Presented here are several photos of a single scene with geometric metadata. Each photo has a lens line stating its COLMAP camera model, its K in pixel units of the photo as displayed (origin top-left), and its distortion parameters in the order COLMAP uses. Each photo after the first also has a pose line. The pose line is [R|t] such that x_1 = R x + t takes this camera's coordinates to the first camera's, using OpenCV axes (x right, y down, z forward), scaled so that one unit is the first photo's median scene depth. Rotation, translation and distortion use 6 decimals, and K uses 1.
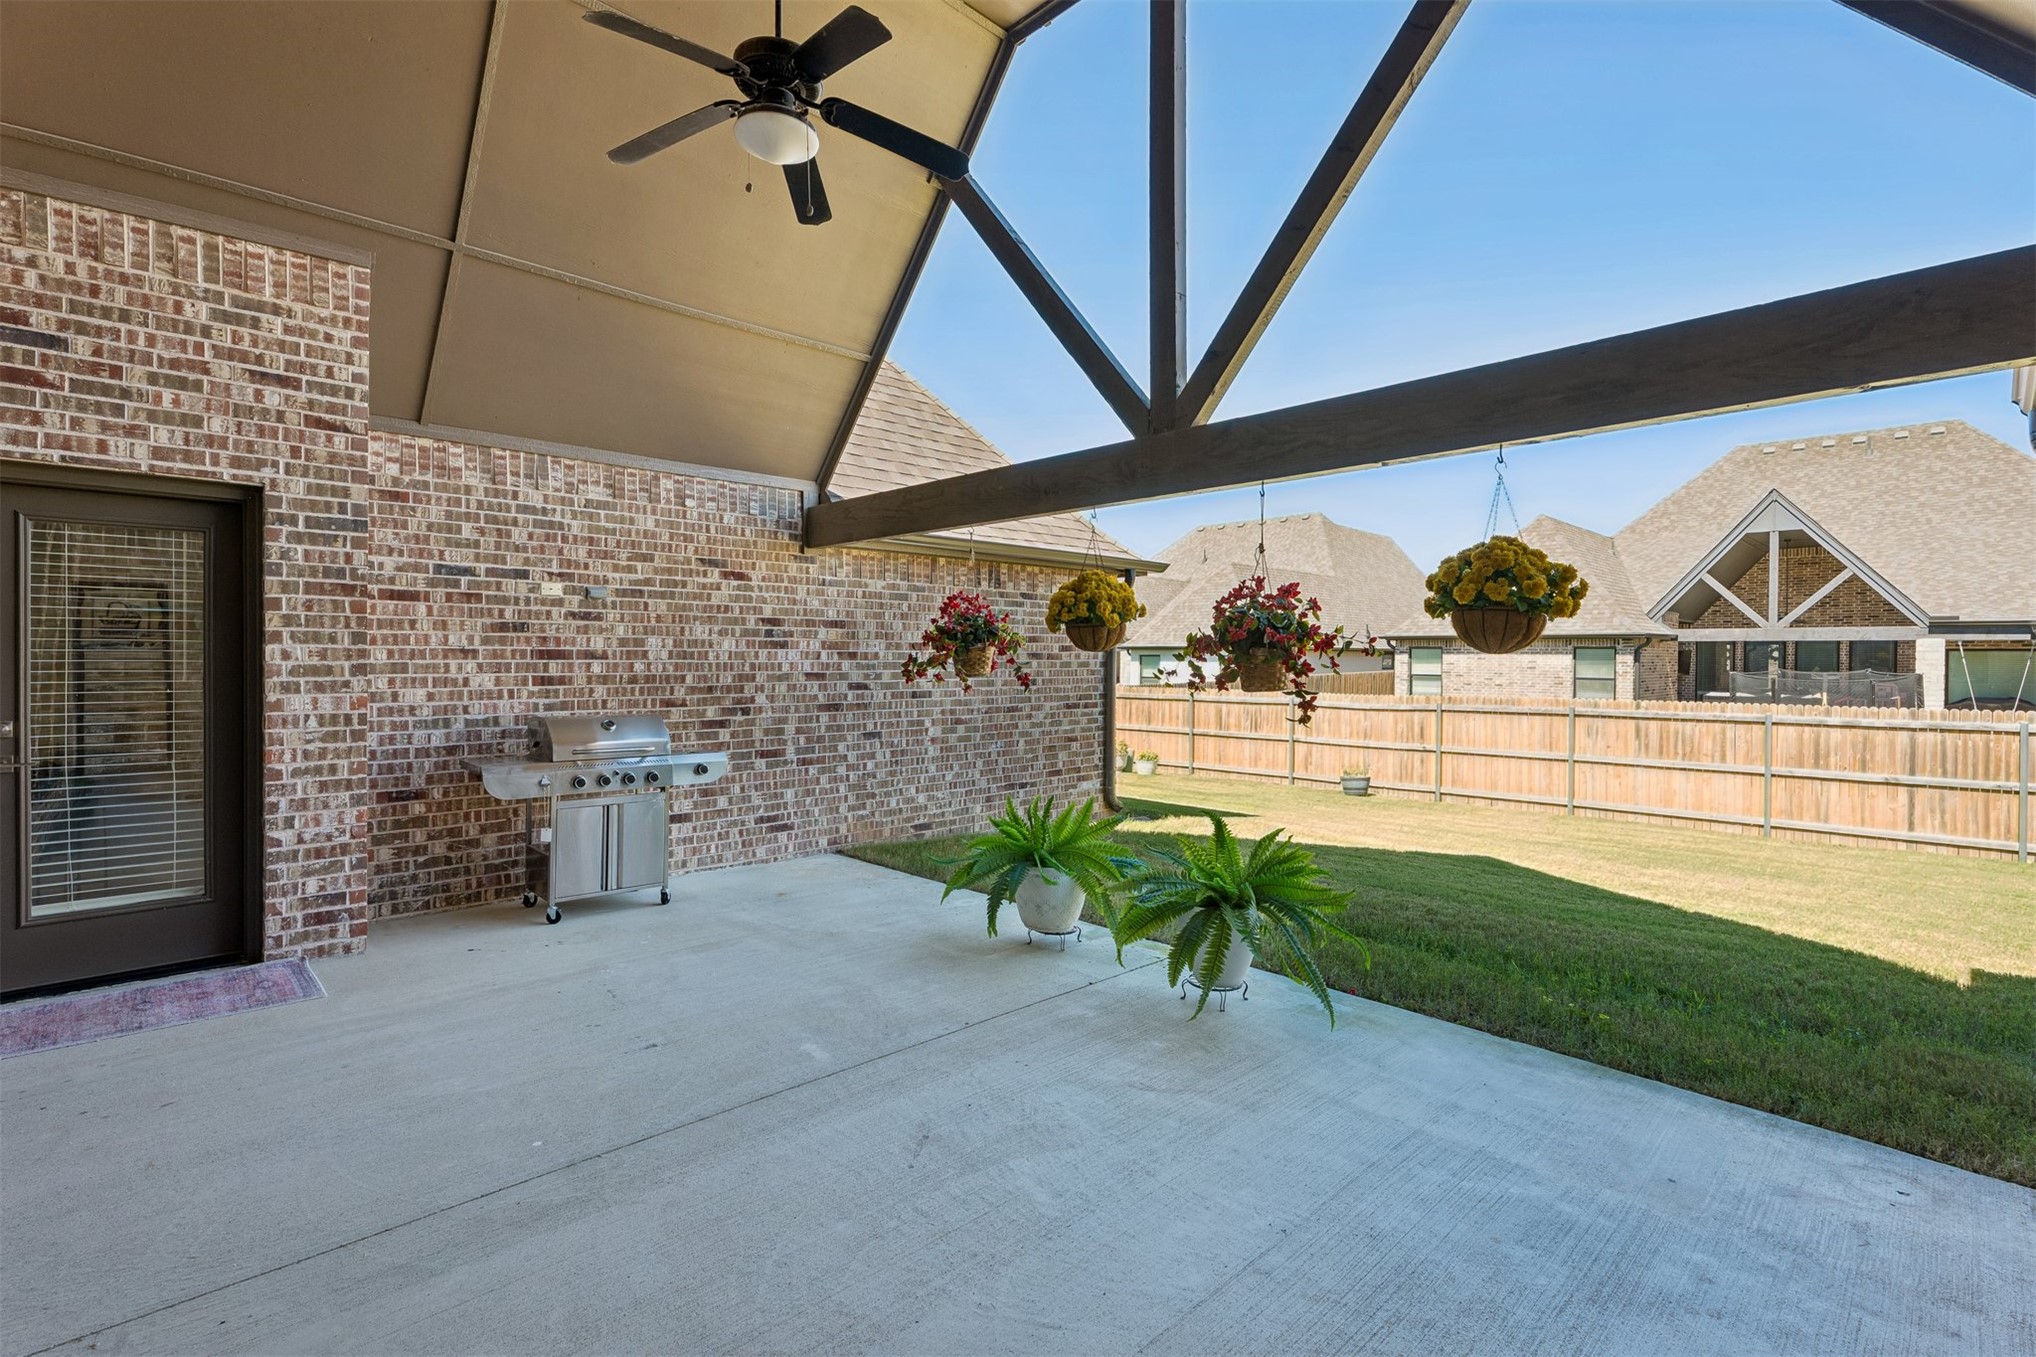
lens RADIAL K [[929.4, 0, 1007.7], [0, 929.4, 669.5], [0, 0, 1]] dist [-0.003422, 0.000106]
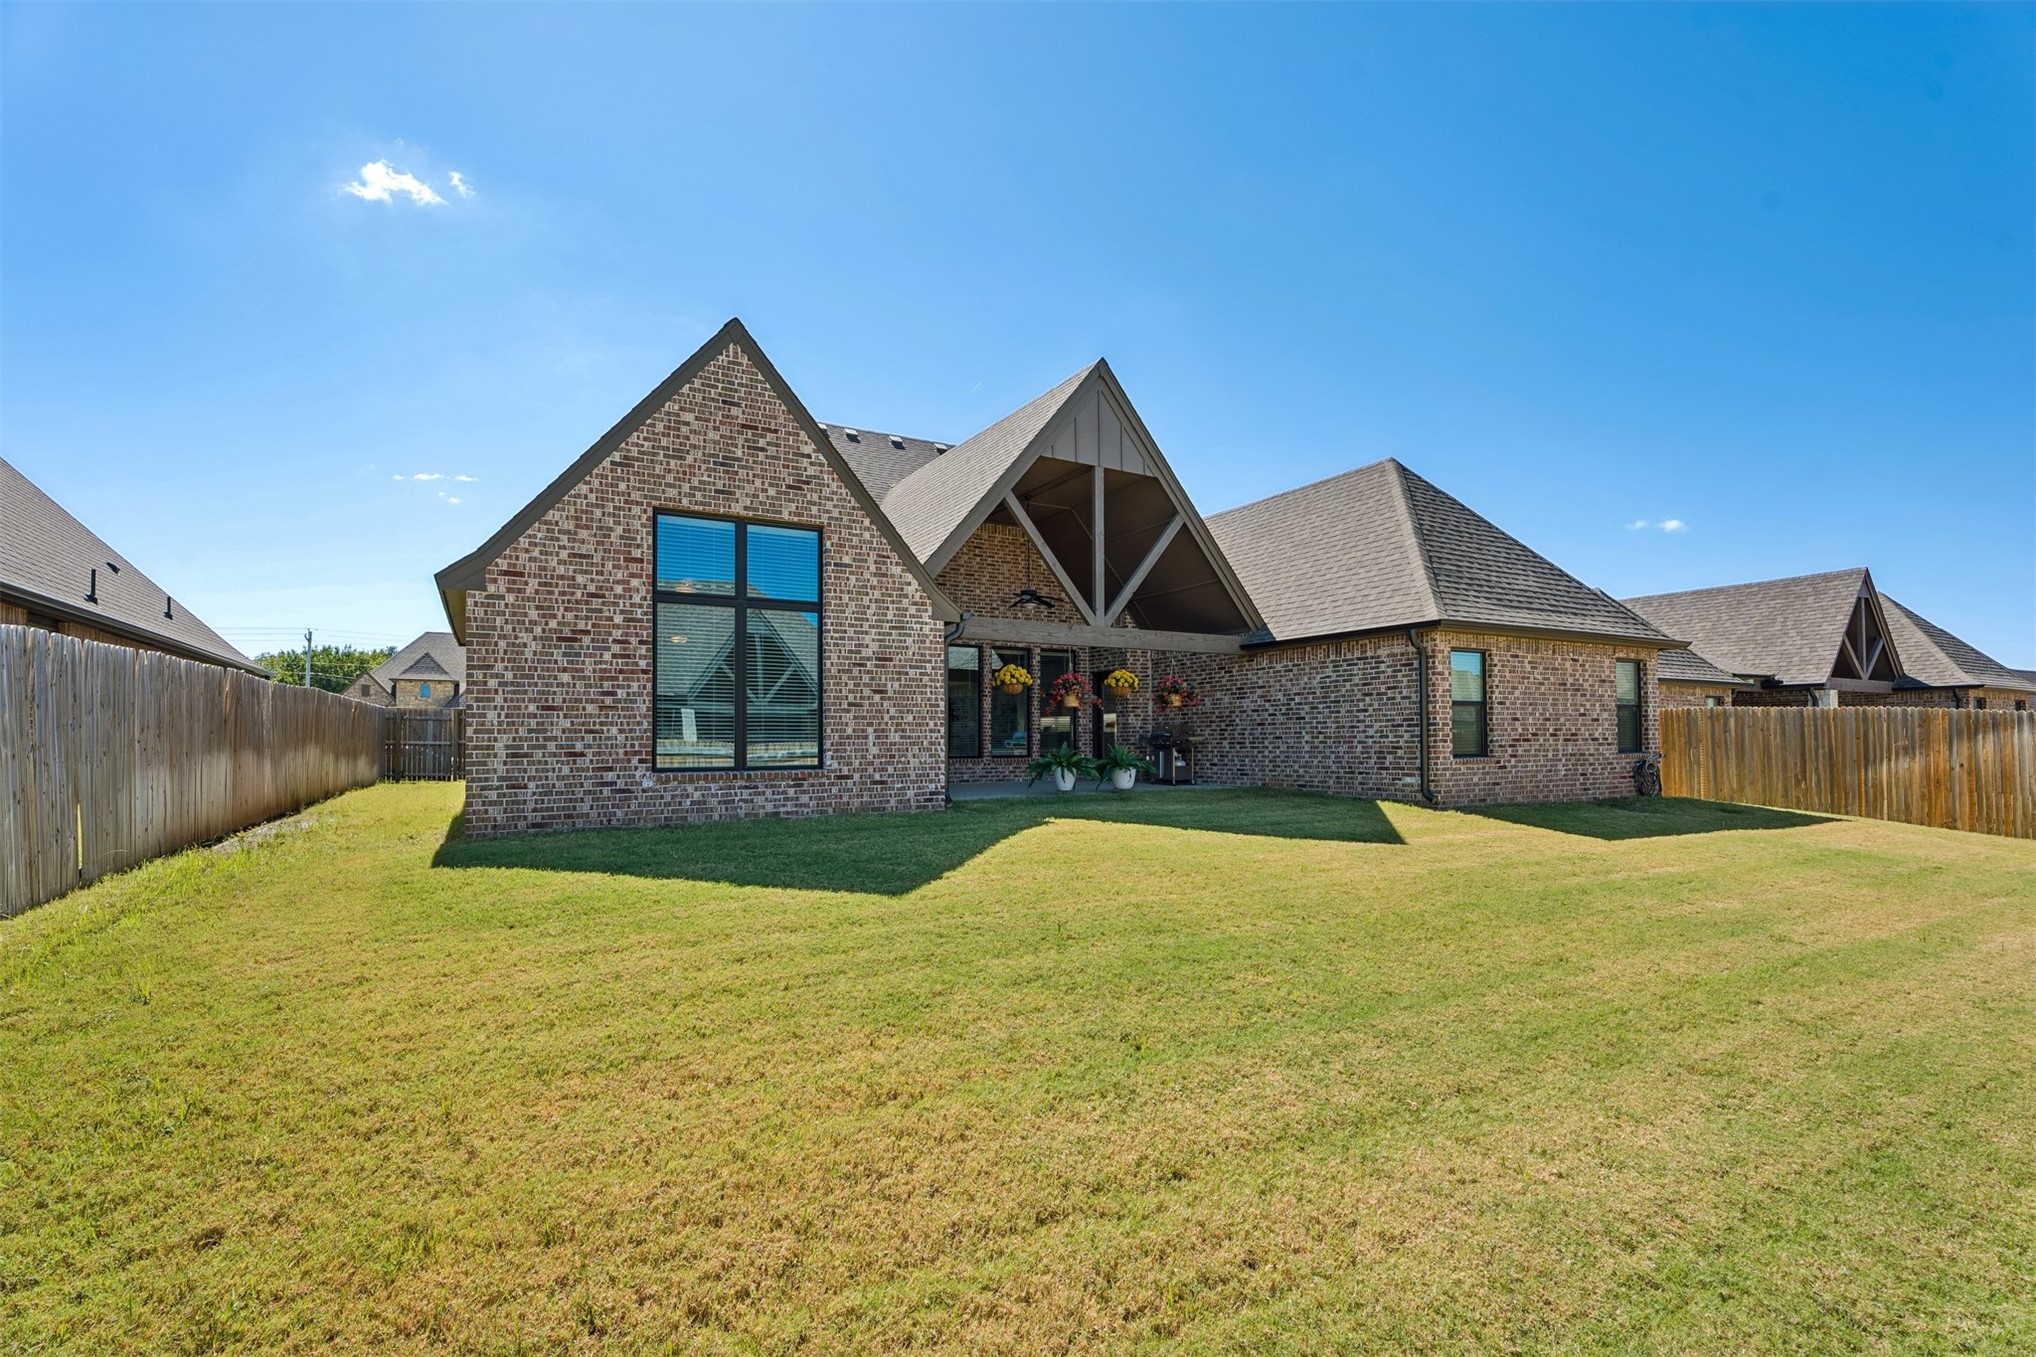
lens RADIAL K [[927.9, 0, 1022.4], [0, 927.9, 738.1], [0, 0, 1]] dist [-0.014127, 0.000007]
pose [[-0.234660, -0.009766, -0.972028, 2.156252], [-0.008034, 0.999935, -0.008107, 0.098568], [0.972044, 0.005907, -0.234724, 0.978638]]
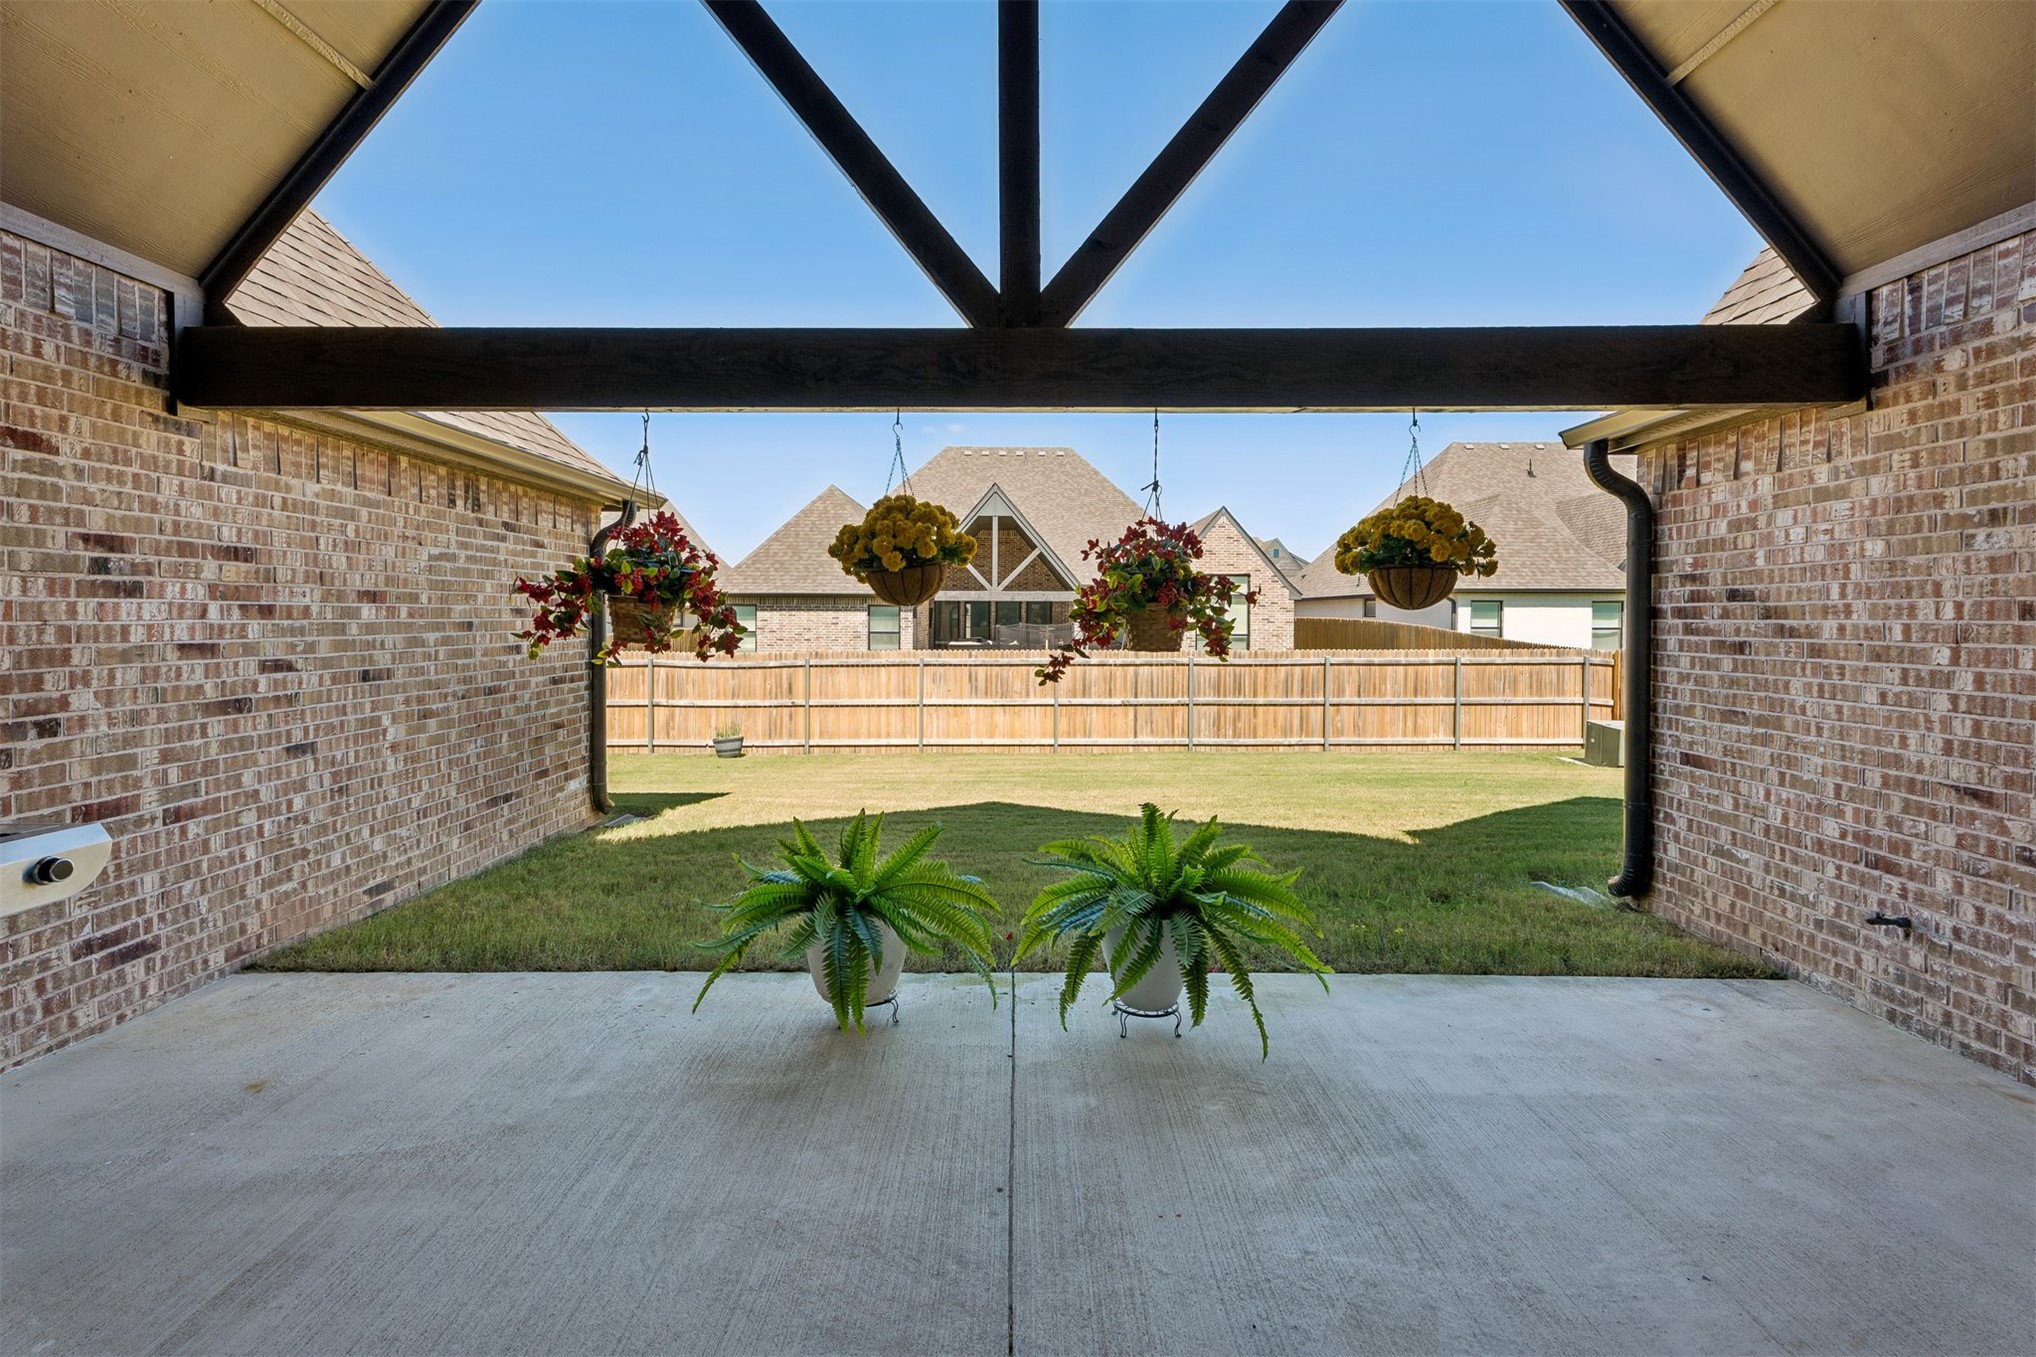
lens RADIAL K [[919.7, 0, 1013.9], [0, 919.7, 634.0], [0, 0, 1]] dist [0.001344, 0.000290]
pose [[0.694818, -0.016770, 0.718990, -0.261223], [0.010854, 0.999859, 0.012832, -0.003665], [-0.719104, -0.001112, 0.694902, 0.301076]]
